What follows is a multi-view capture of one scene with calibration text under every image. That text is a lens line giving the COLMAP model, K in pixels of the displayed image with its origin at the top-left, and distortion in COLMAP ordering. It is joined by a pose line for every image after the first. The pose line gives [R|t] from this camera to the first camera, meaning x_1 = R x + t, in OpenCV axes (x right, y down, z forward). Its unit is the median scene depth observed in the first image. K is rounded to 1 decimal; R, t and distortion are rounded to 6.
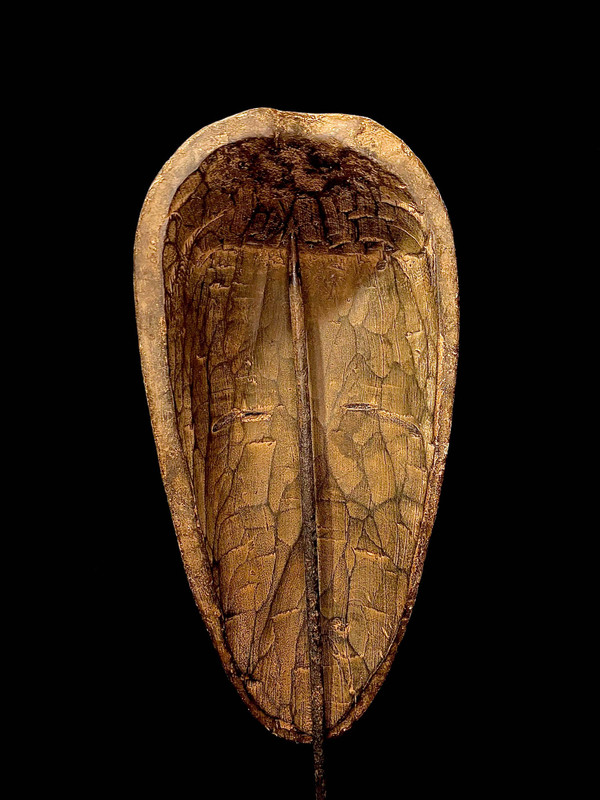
lens RADIAL K [[629.0, 0, 327.3], [0, 629.0, 407.7], [0, 0, 1]] dist [-0.000808, -0.053318]
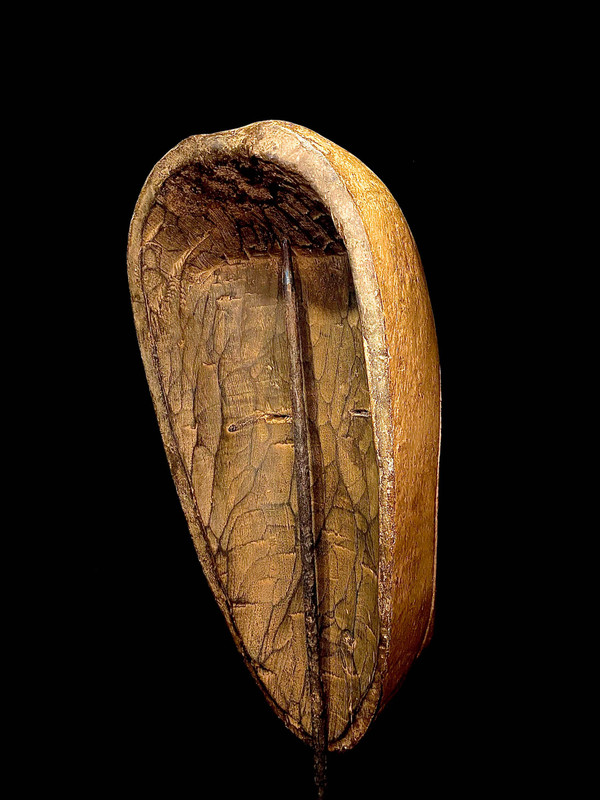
lens RADIAL K [[629.0, 0, 299.1], [0, 629.0, 400.4], [0, 0, 1]] dist [-0.000808, -0.053318]
pose [[0.795742, 0.021679, -0.605247, 0.572918], [-0.017695, 0.999765, 0.012546, -0.031886], [0.605377, 0.000727, 0.795939, 0.202138]]
